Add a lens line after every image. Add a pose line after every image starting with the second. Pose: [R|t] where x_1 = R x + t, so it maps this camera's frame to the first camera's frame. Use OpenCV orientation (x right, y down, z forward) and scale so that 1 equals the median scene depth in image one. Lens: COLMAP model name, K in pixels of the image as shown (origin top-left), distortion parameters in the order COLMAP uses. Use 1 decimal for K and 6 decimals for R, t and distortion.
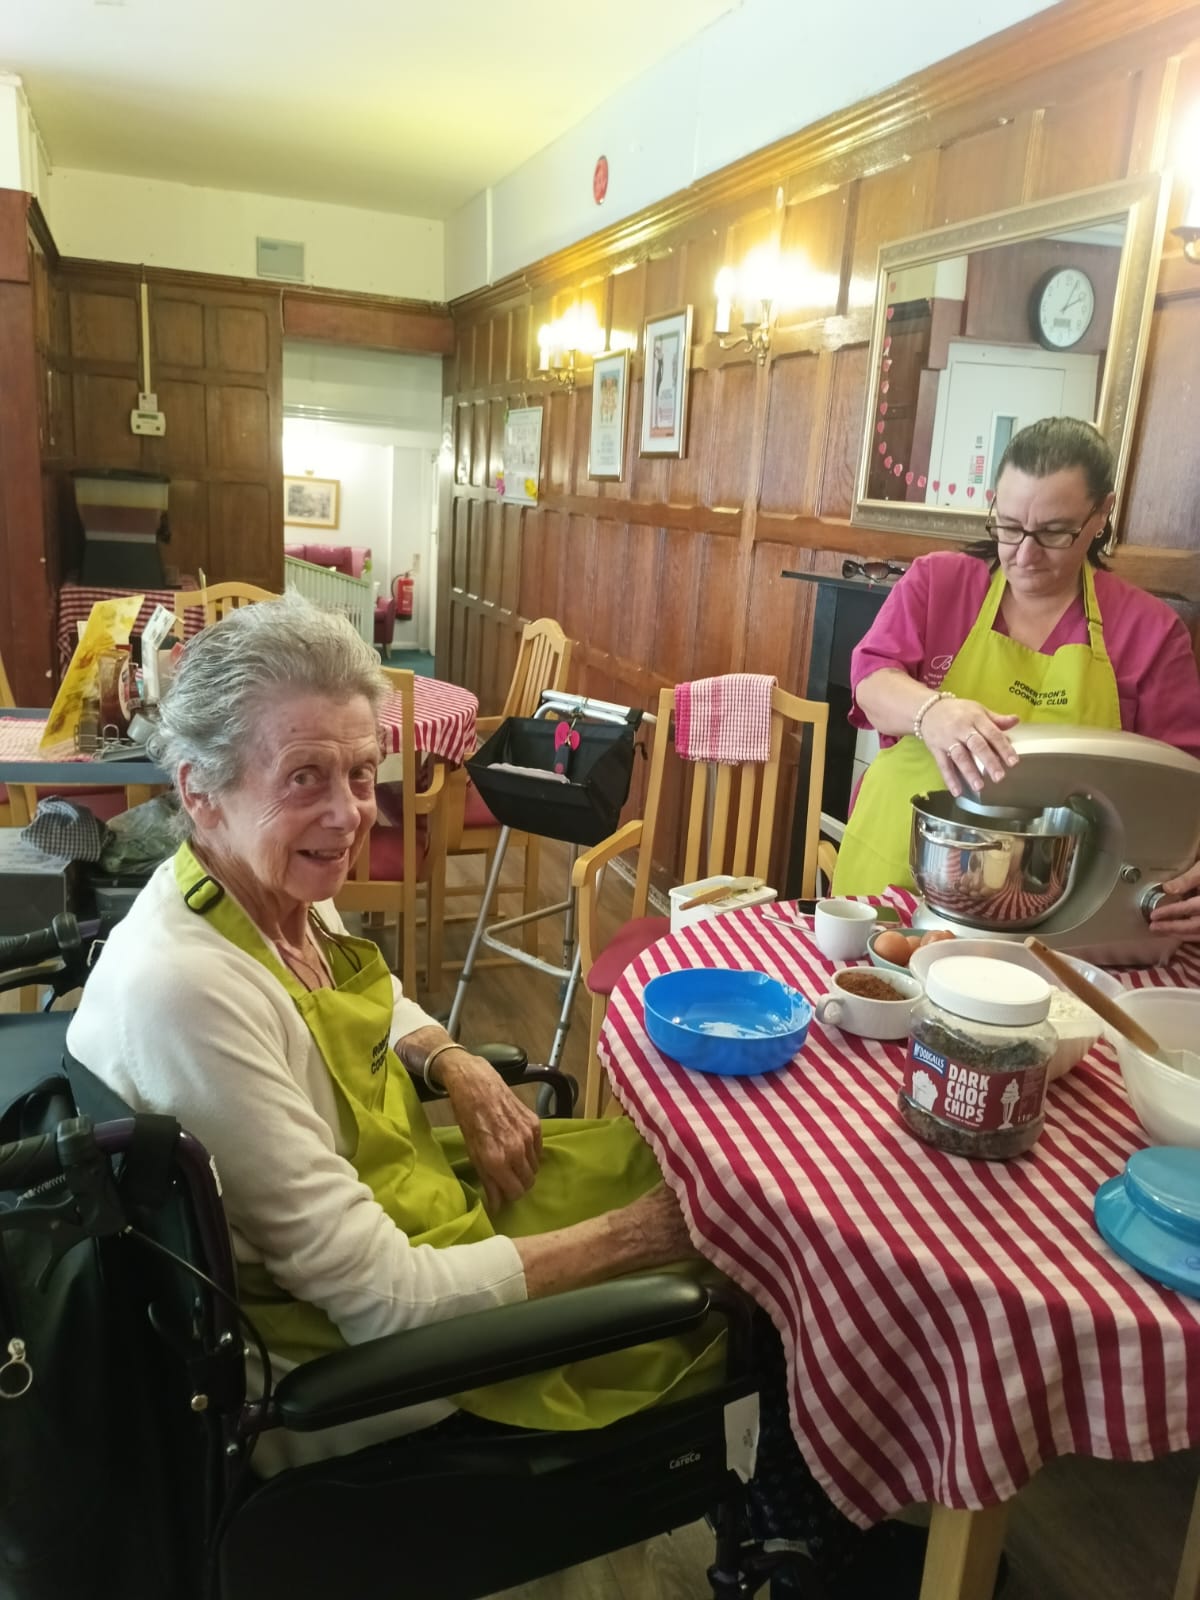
lens RADIAL K [[1270.4, 0, 600.0], [0, 1270.4, 800.0], [0, 0, 1]] dist [-0.005000, -0.003339]
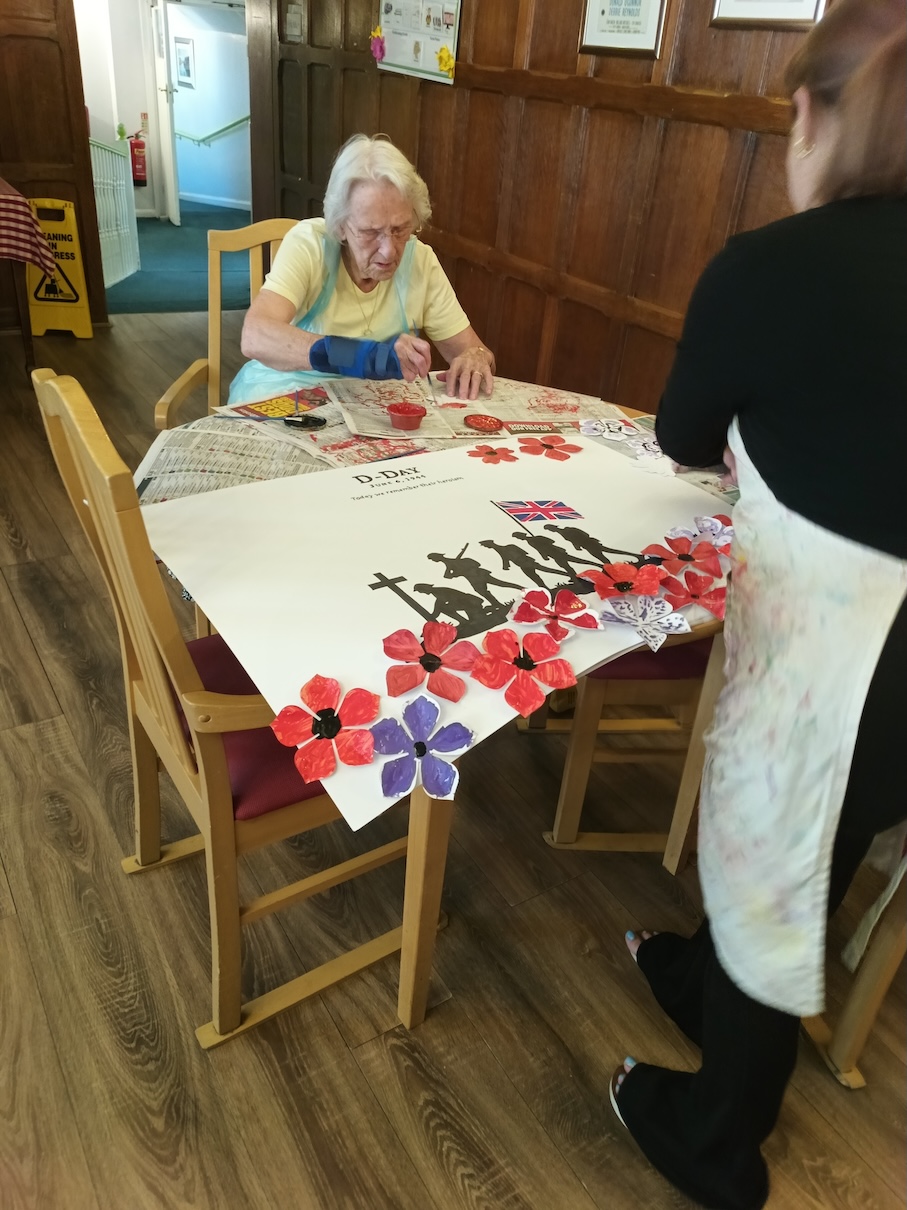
lens RADIAL K [[960.7, 0, 453.5], [0, 960.7, 605.0], [0, 0, 1]] dist [-0.005000, -0.003339]
pose [[0.974662, -0.103888, 0.198093, -0.149411], [0.040332, 0.952709, 0.301197, -0.069930], [-0.220015, -0.285575, 0.932759, 0.239928]]
